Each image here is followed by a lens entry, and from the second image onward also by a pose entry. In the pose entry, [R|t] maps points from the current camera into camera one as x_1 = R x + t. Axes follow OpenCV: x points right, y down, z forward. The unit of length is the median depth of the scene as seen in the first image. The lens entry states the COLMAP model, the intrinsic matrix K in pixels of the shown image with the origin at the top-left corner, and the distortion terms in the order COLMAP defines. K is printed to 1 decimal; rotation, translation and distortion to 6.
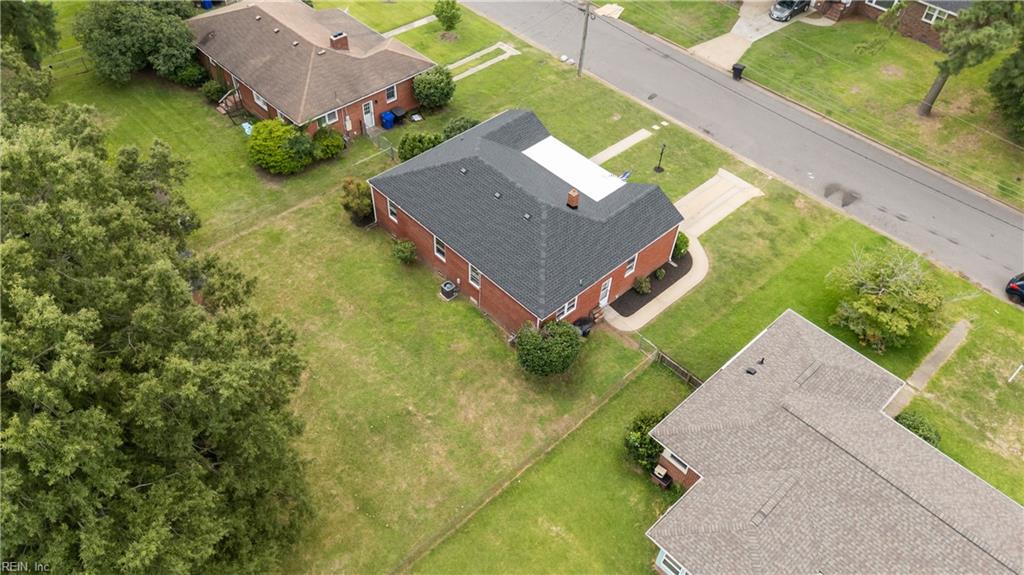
lens RADIAL K [[755.7, 0, 510.2], [0, 755.7, 288.2], [0, 0, 1]] dist [0.063809, -0.051903]
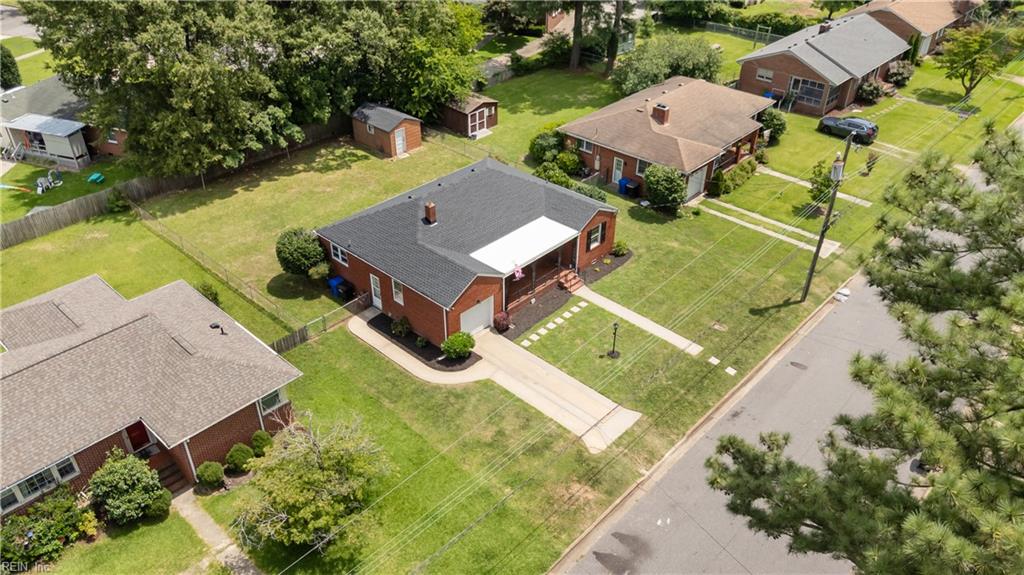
lens RADIAL K [[755.7, 0, 510.2], [0, 755.7, 288.2], [0, 0, 1]] dist [0.063809, -0.051903]
pose [[0.059898, 0.529216, -0.846371, 0.850894], [-0.723312, 0.607342, 0.328567, -0.394314], [0.687919, 0.592509, 0.419167, 0.583392]]
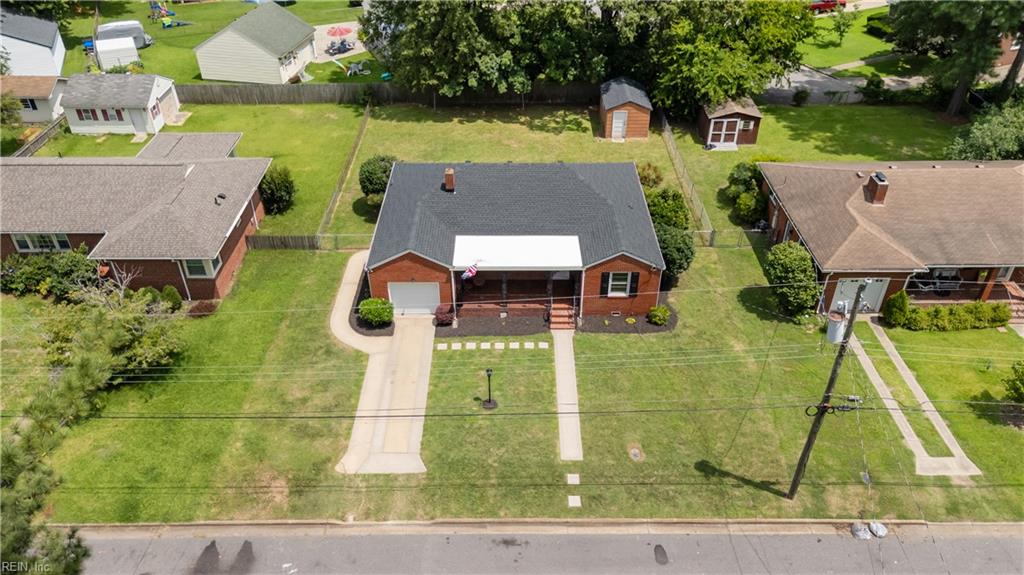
lens RADIAL K [[755.7, 0, 510.2], [0, 755.7, 288.2], [0, 0, 1]] dist [0.063809, -0.051903]
pose [[-0.687594, 0.396492, -0.608283, 0.565873], [-0.538939, 0.282711, 0.793485, -0.745461], [0.486579, 0.873423, 0.019294, 0.948801]]
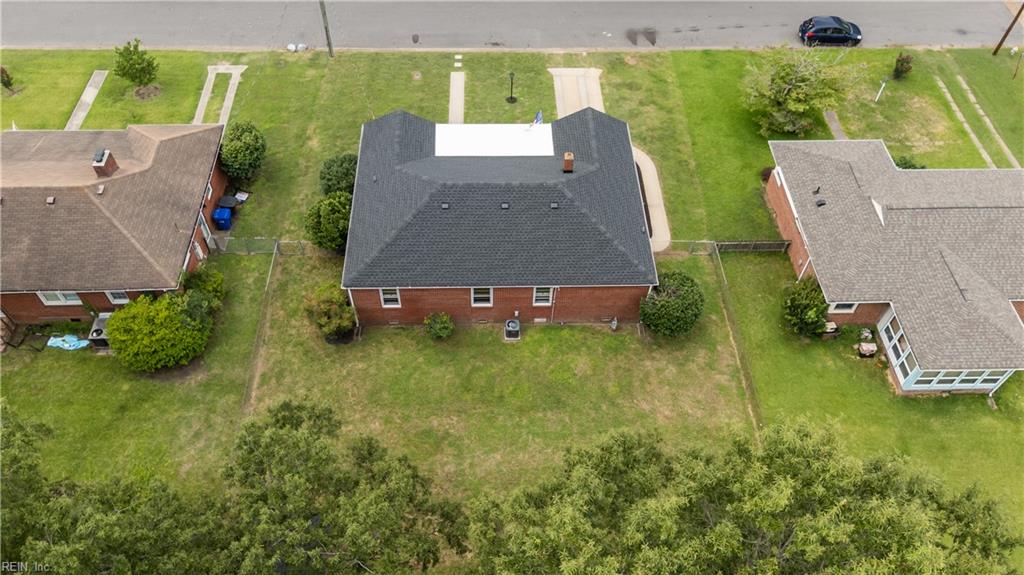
lens RADIAL K [[755.7, 0, 510.2], [0, 755.7, 288.2], [0, 0, 1]] dist [0.063809, -0.051903]
pose [[0.664350, -0.598746, 0.447373, -0.382050], [0.542616, 0.798001, 0.262226, -0.227542], [-0.514010, 0.068542, 0.855041, 0.222151]]
